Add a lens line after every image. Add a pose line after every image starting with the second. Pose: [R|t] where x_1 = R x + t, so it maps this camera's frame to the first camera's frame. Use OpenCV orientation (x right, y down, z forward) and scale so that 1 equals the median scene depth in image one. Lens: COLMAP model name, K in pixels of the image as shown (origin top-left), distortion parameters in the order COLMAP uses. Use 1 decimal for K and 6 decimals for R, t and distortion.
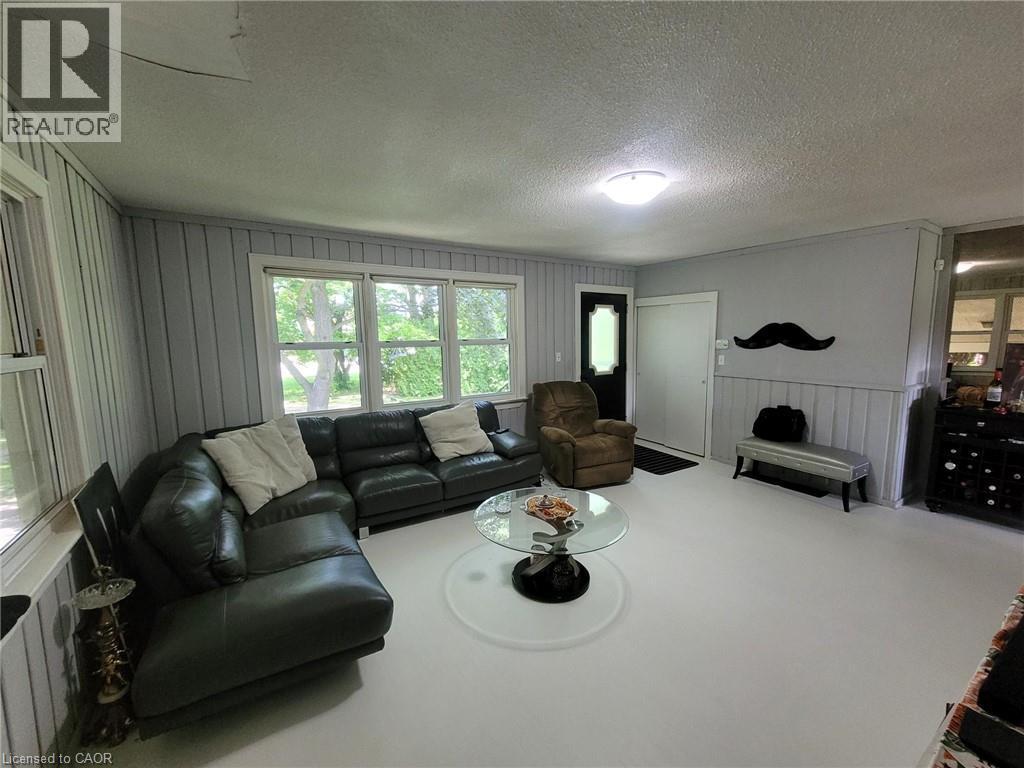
lens RADIAL K [[424.2, 0, 512.7], [0, 424.2, 388.8], [0, 0, 1]] dist [-0.011360, -0.002185]
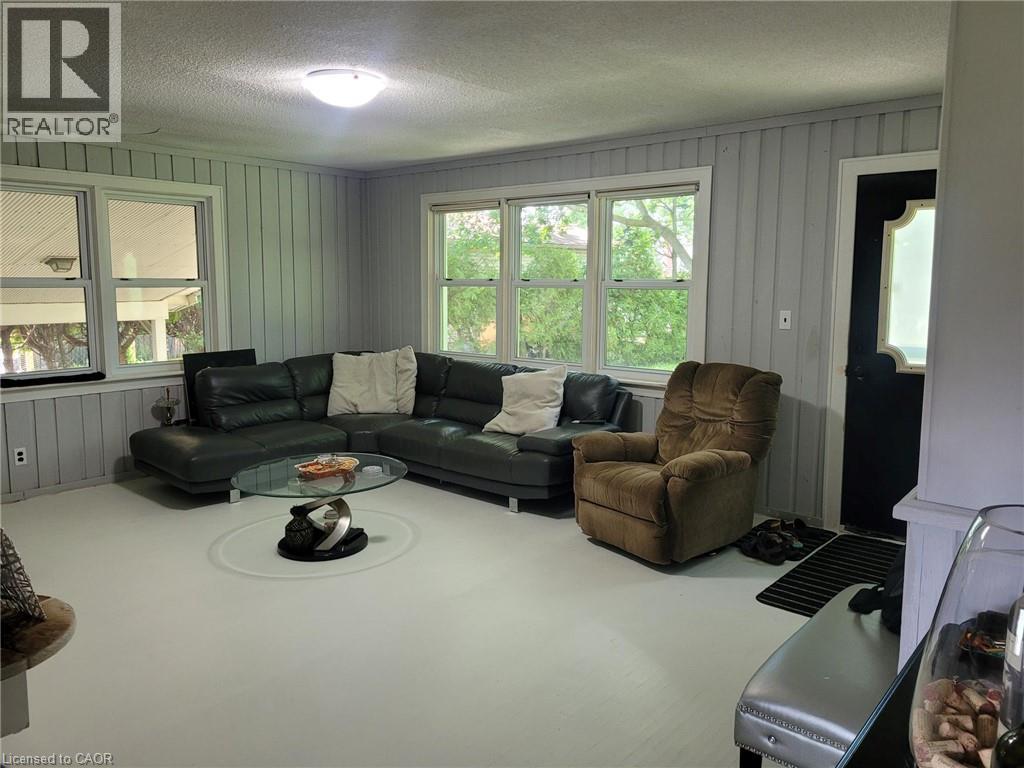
lens RADIAL K [[750.6, 0, 510.9], [0, 750.6, 378.9], [0, 0, 1]] dist [0.016582, 0.003489]
pose [[0.278669, 0.137837, -0.950444, 0.924837], [-0.129682, 0.985984, 0.104969, -0.062197], [0.951591, 0.094004, 0.292639, 0.491763]]
